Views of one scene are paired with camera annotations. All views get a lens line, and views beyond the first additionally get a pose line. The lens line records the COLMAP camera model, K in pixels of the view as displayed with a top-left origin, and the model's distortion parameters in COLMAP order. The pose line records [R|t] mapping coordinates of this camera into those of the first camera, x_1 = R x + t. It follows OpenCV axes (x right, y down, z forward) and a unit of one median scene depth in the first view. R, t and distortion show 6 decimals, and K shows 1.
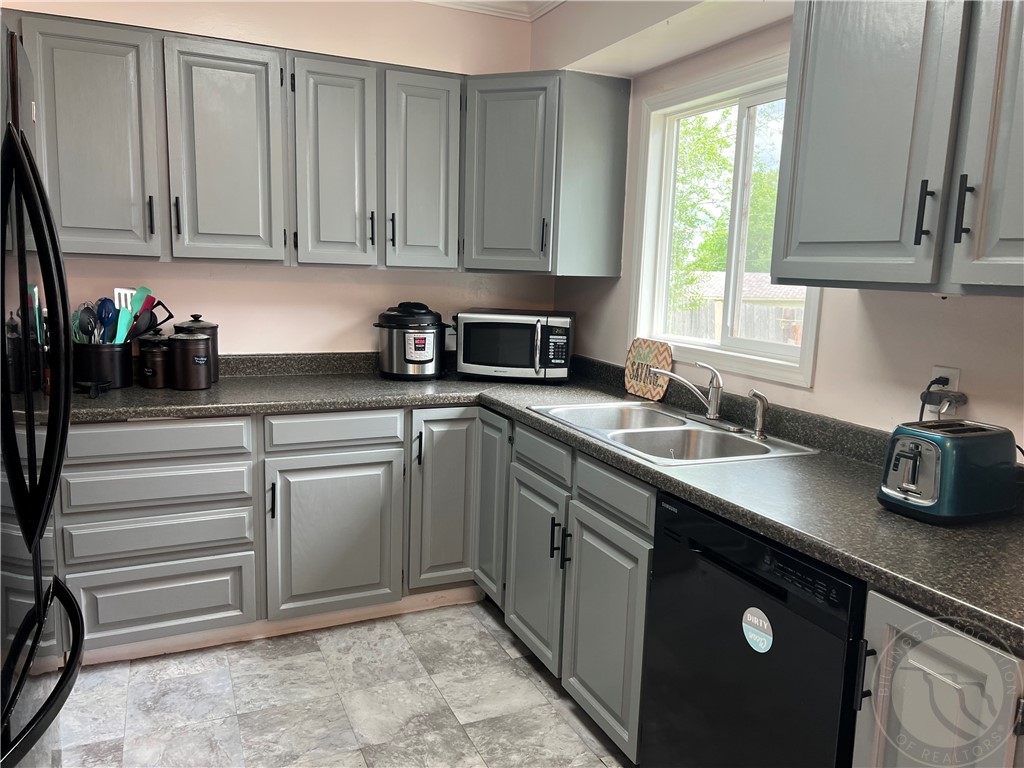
lens RADIAL K [[768.3, 0, 519.9], [0, 768.3, 378.4], [0, 0, 1]] dist [0.085527, -0.095773]
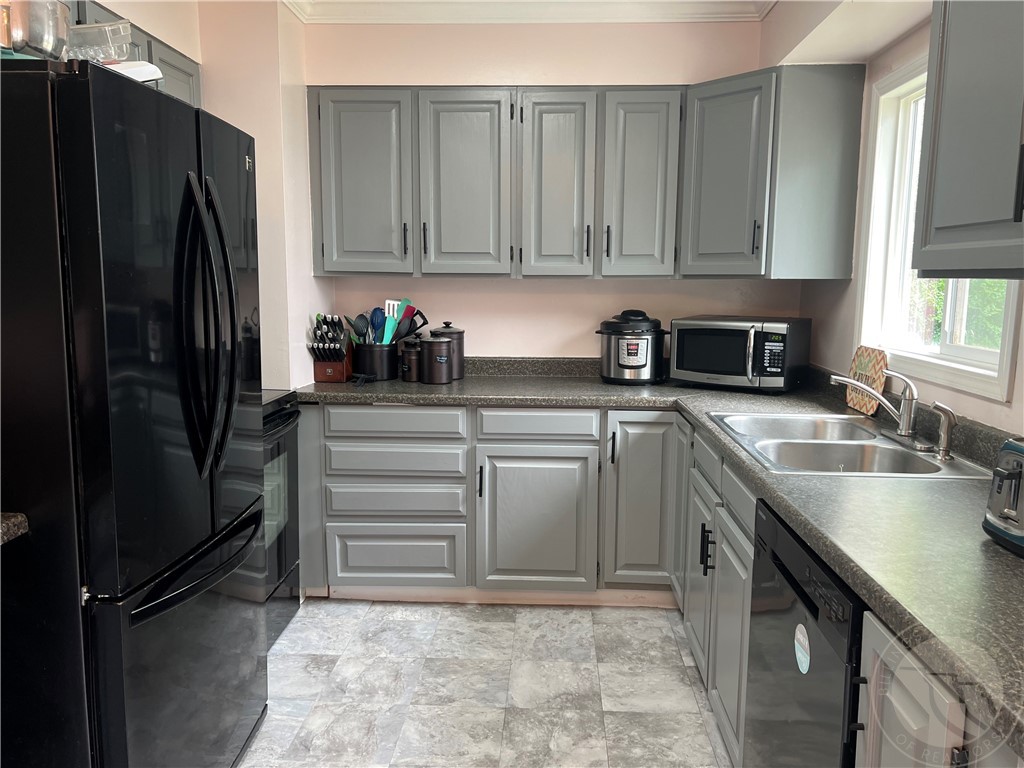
lens RADIAL K [[768.3, 0, 519.9], [0, 768.3, 378.4], [0, 0, 1]] dist [0.085527, -0.095773]
pose [[0.890910, 0.032622, -0.453006, 0.229619], [-0.043554, 0.998957, -0.013719, 0.016924], [0.452086, 0.031952, 0.891402, 0.008184]]
